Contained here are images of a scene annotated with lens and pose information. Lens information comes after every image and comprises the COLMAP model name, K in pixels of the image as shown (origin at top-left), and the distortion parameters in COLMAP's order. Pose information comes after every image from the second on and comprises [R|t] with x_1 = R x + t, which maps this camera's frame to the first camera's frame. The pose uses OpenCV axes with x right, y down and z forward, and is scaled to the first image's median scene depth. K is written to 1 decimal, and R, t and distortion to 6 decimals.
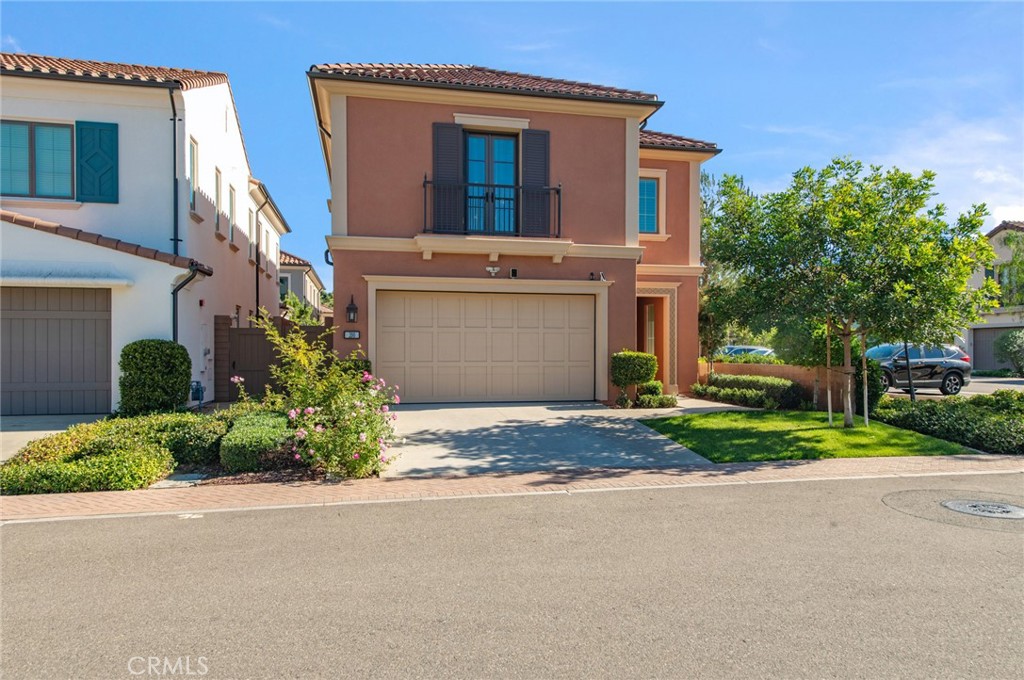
lens RADIAL K [[685.9, 0, 517.6], [0, 685.9, 347.1], [0, 0, 1]] dist [0.004191, -0.001060]
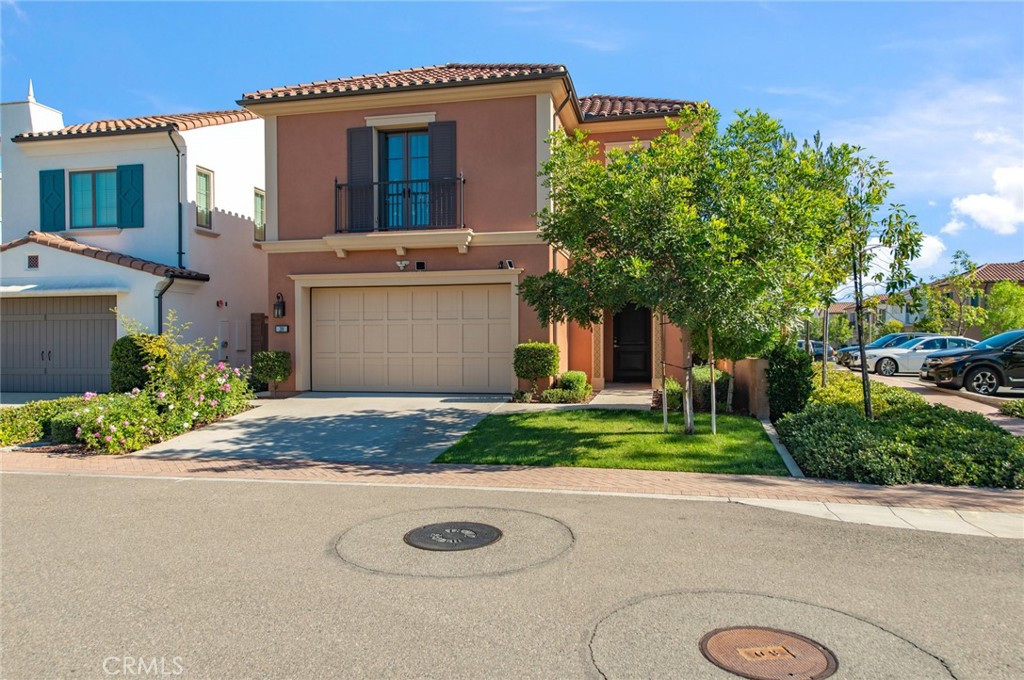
lens RADIAL K [[685.9, 0, 515.6], [0, 685.9, 336.1], [0, 0, 1]] dist [0.004191, -0.001060]
pose [[0.906798, -0.008214, -0.421485, 0.553830], [0.007121, 0.999966, -0.004168, 0.001298], [0.421505, 0.000778, 0.906826, 0.140641]]
